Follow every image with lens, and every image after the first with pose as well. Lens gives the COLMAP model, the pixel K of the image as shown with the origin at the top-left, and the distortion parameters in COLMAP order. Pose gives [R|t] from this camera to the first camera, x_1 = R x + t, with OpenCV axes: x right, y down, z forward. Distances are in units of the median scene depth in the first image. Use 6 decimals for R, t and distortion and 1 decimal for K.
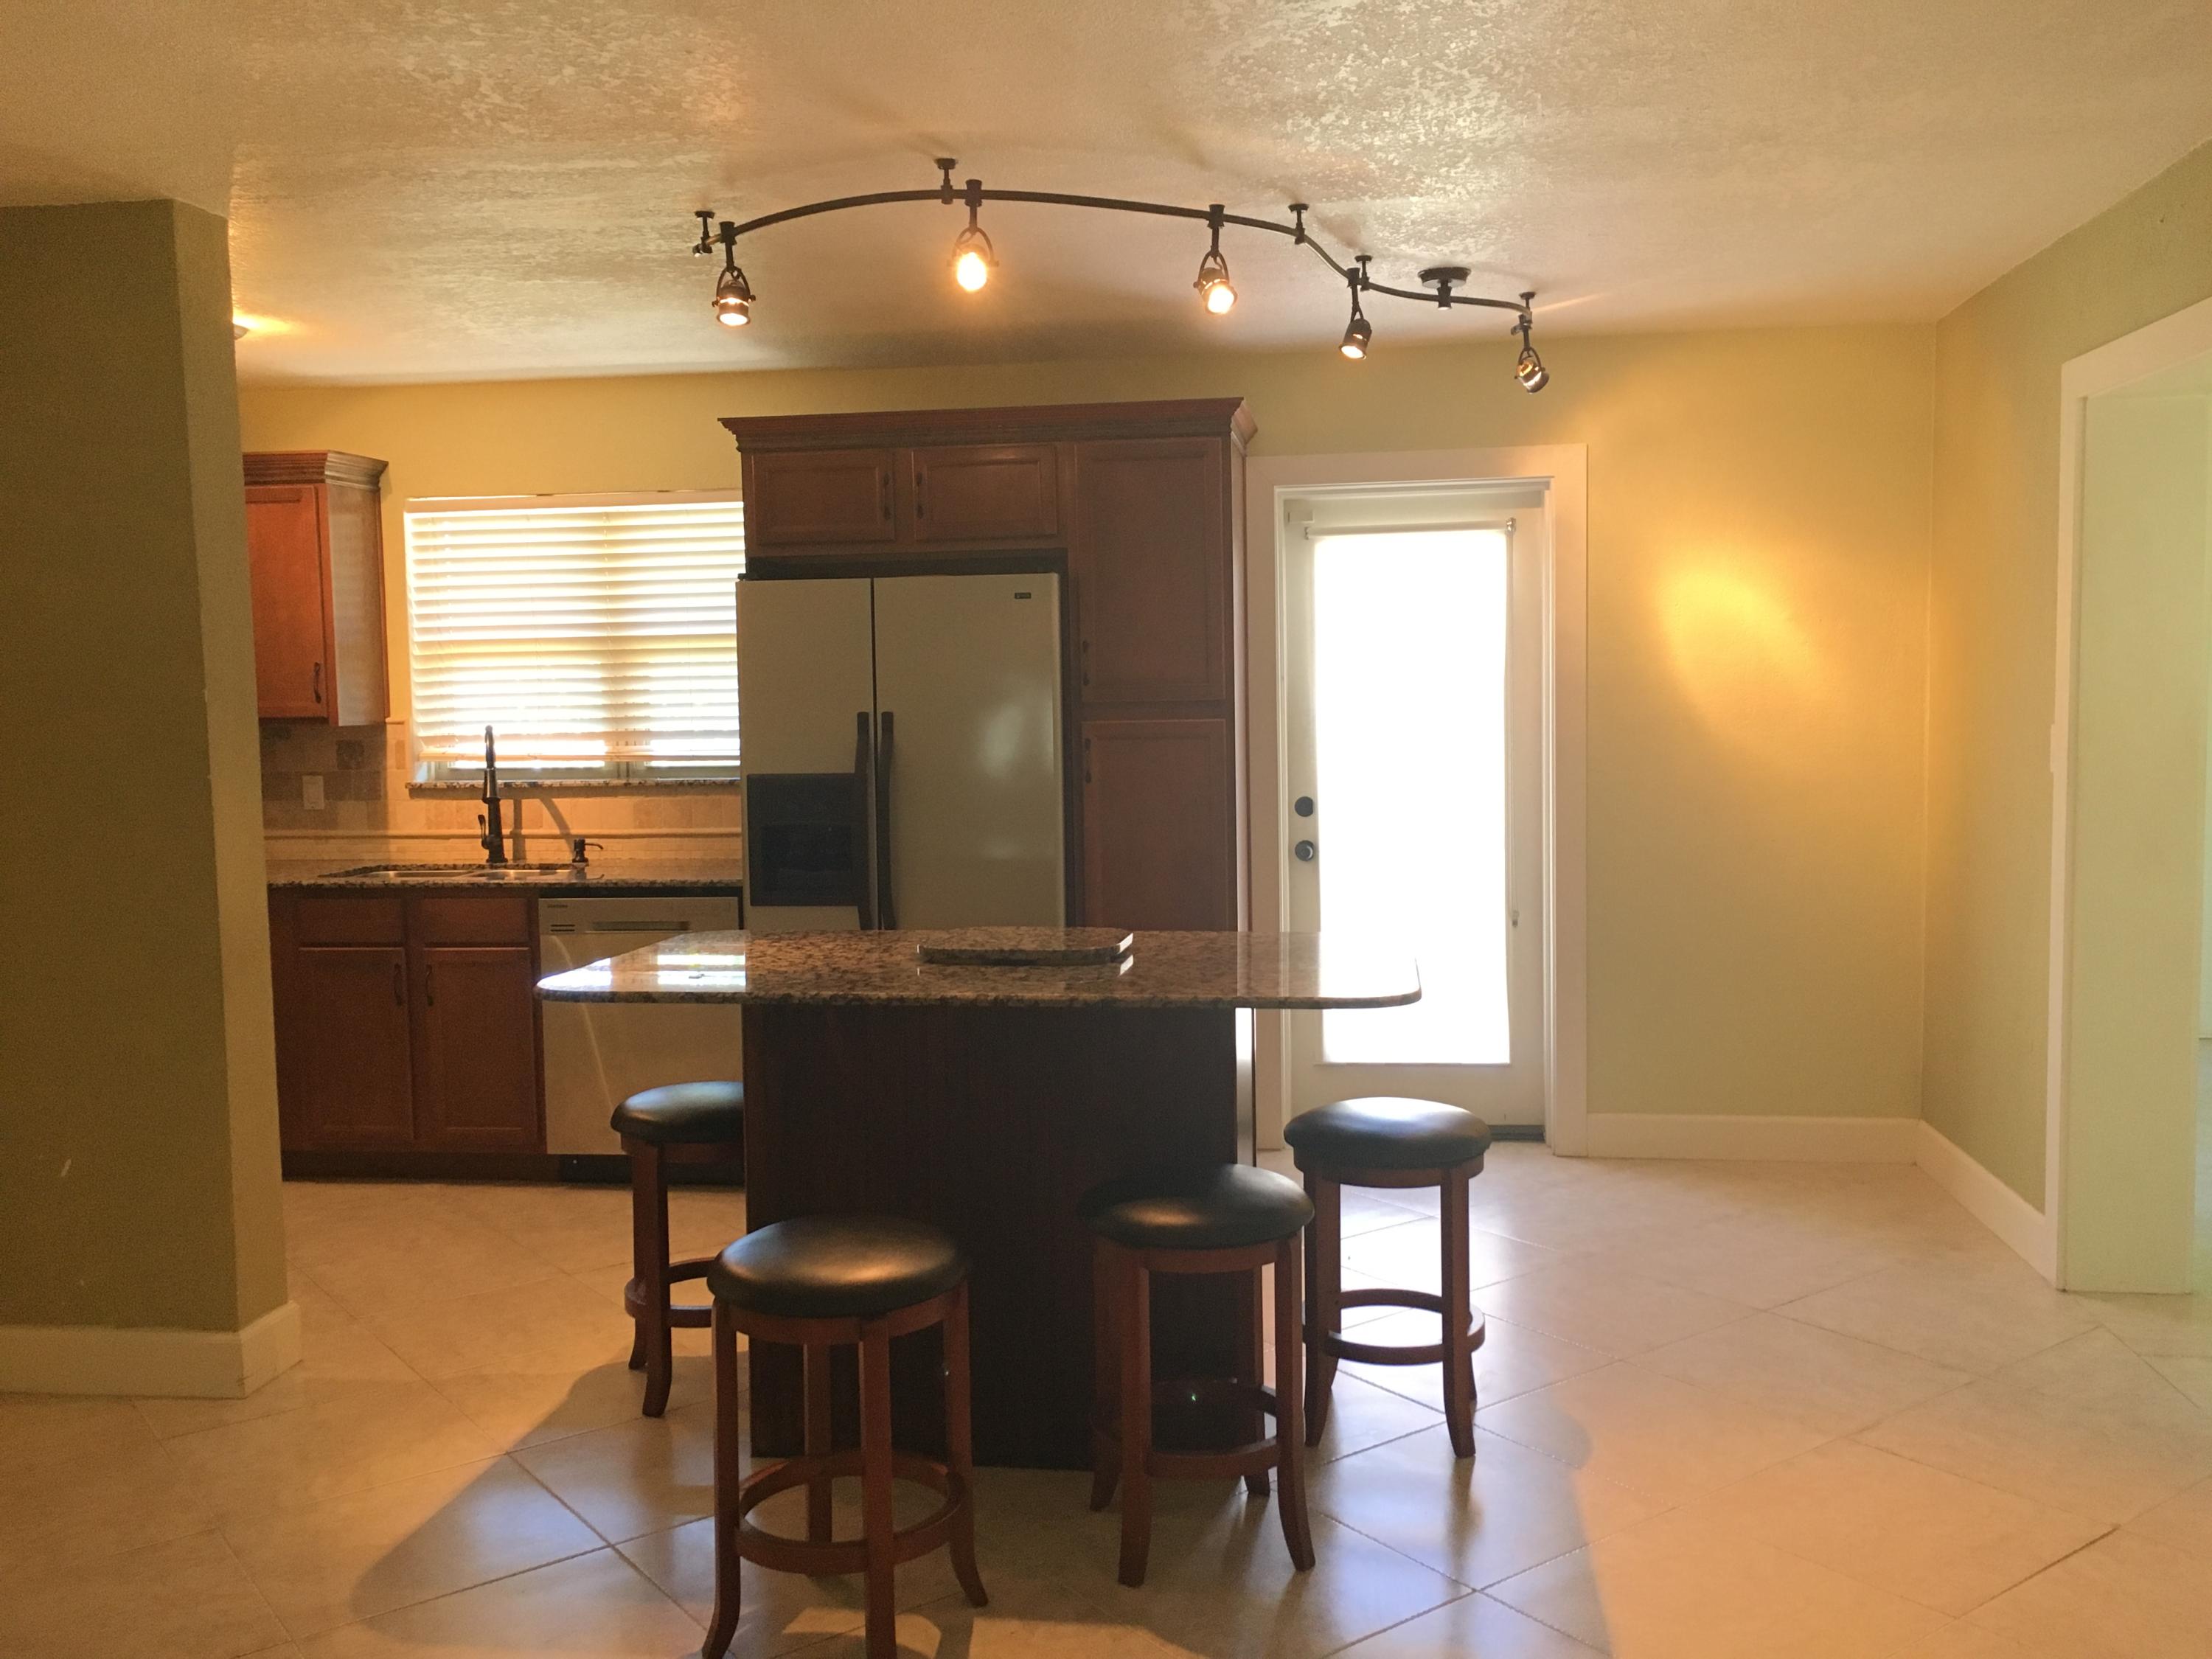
lens RADIAL K [[1855.0, 0, 1106.0], [0, 1855.0, 829.5], [0, 0, 1]] dist [0.213194, -0.000804]
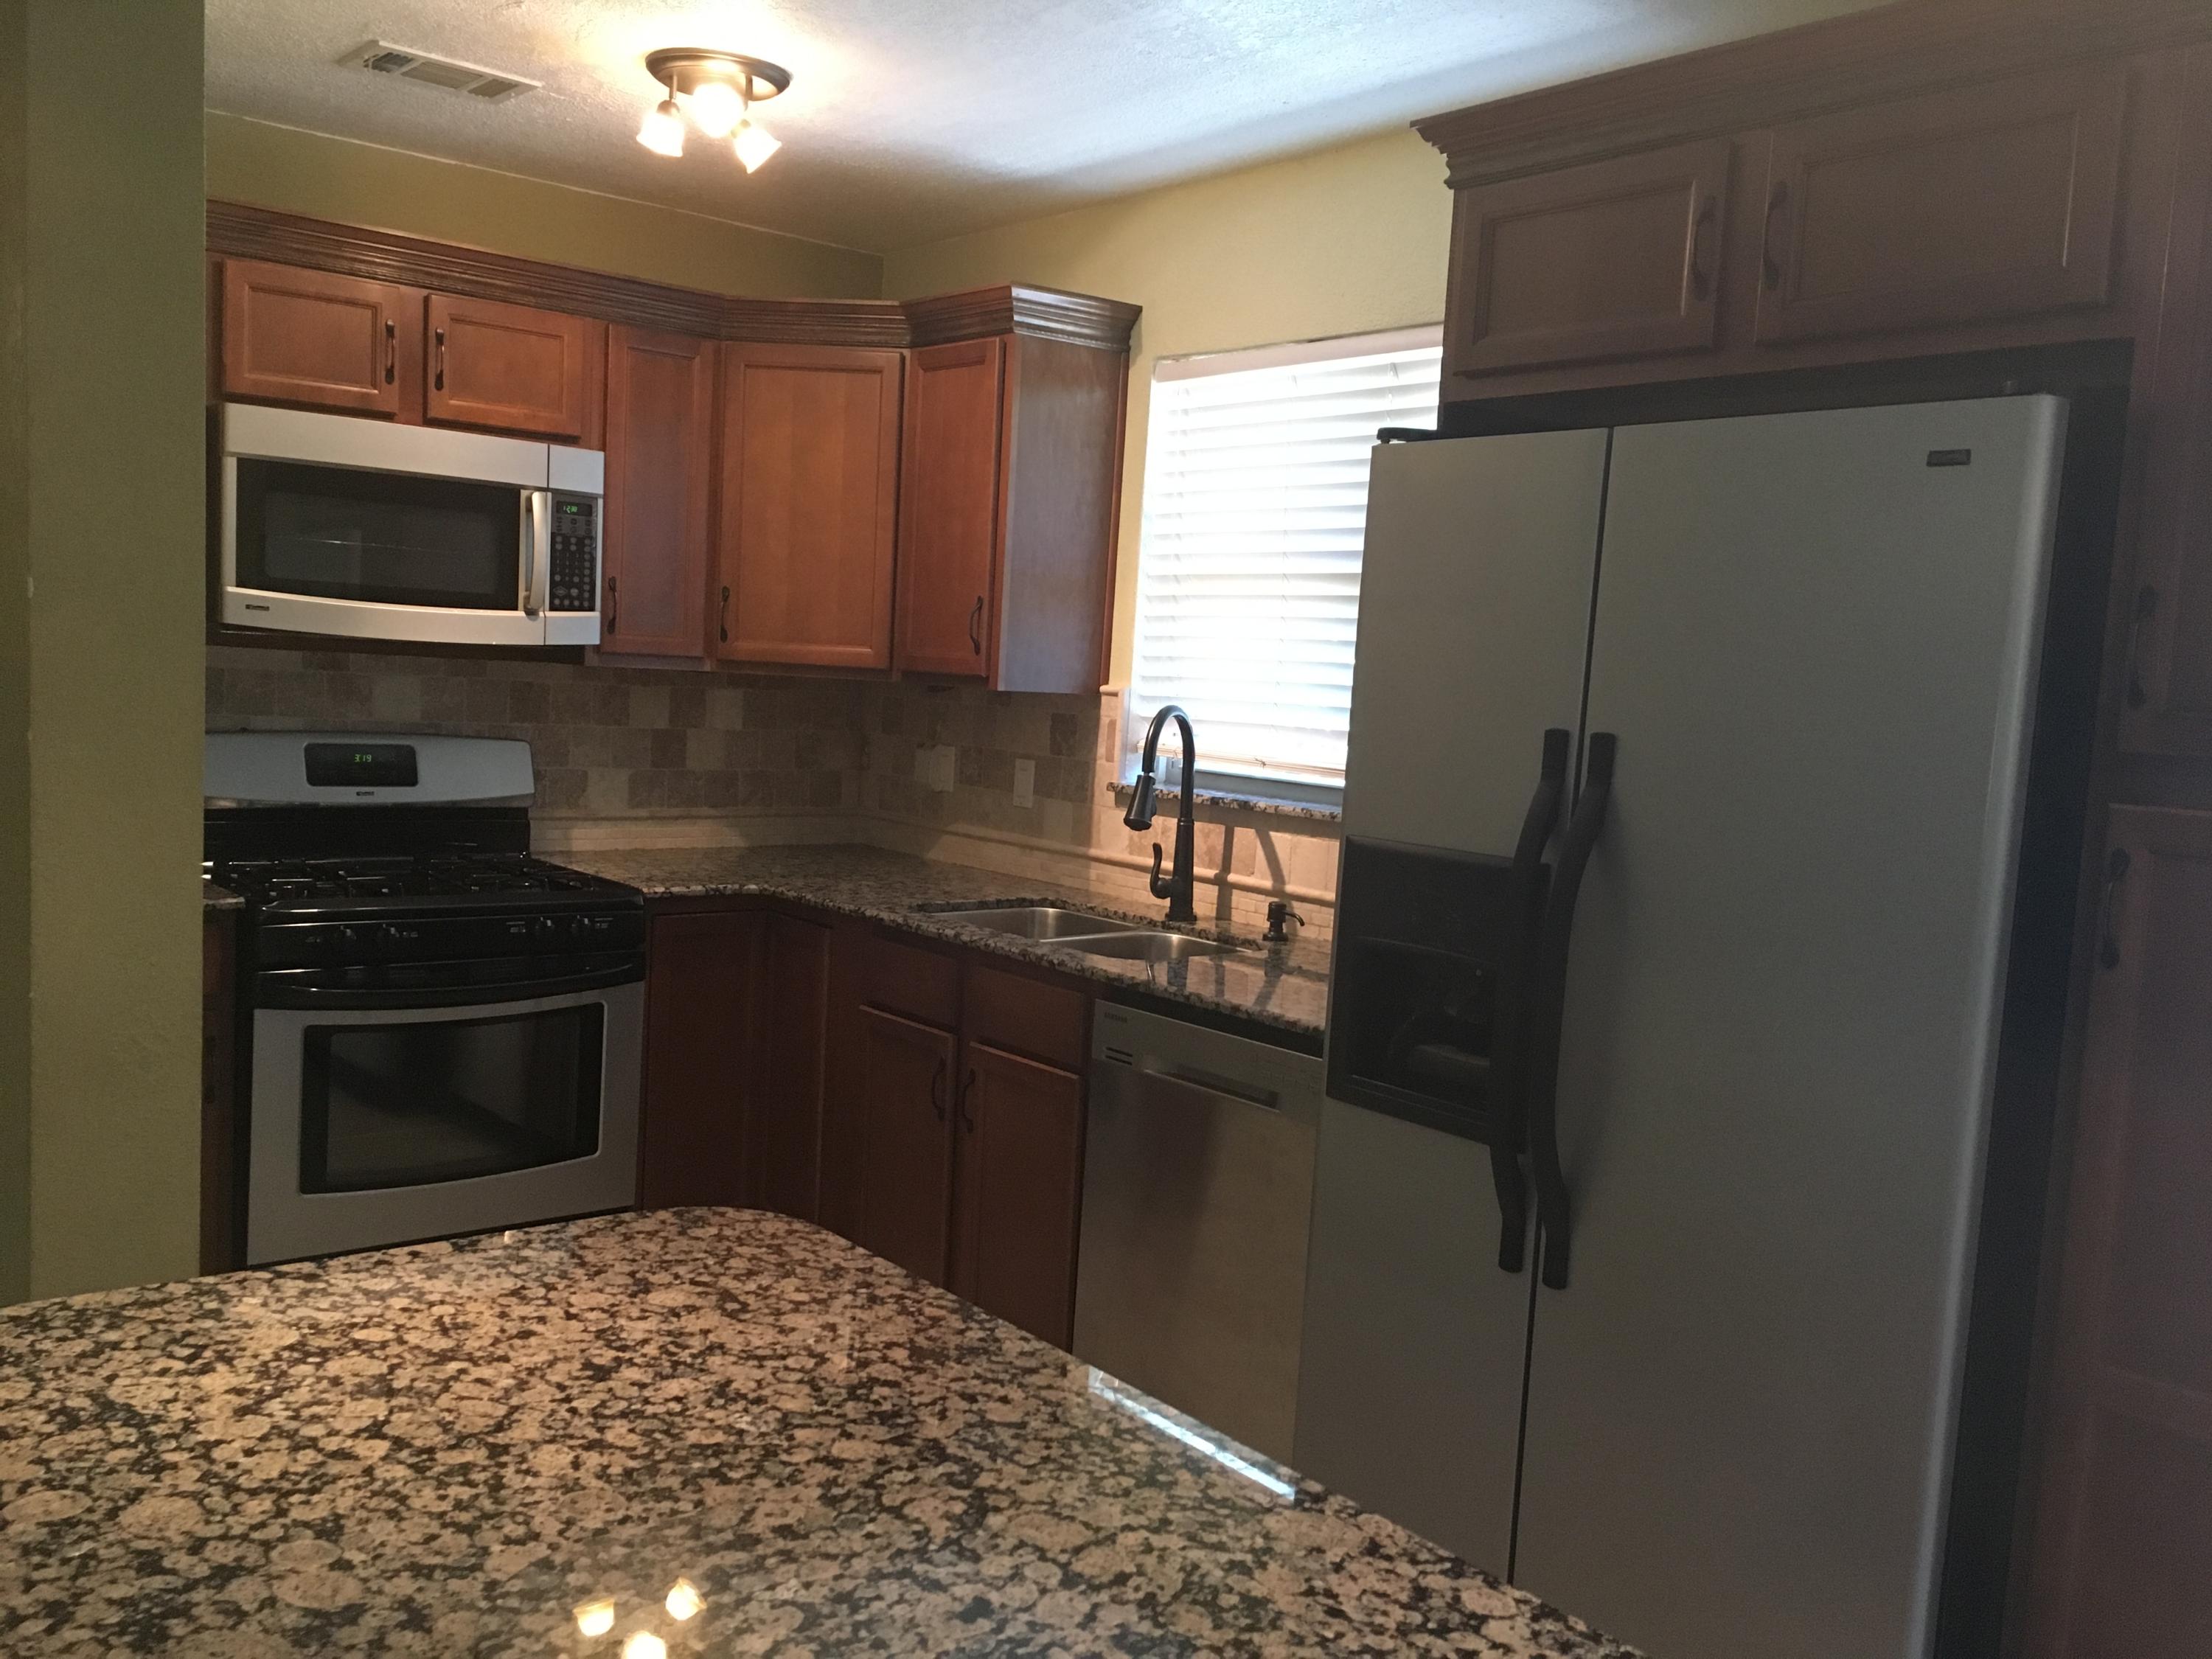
lens RADIAL K [[1907.2, 0, 1106.0], [0, 1907.2, 829.5], [0, 0, 1]] dist [0.073563, -0.101430]
pose [[0.745460, 0.123451, -0.655018, 0.078951], [-0.123277, 0.991281, 0.046528, -0.039640], [0.655051, 0.046063, 0.754179, 0.494808]]
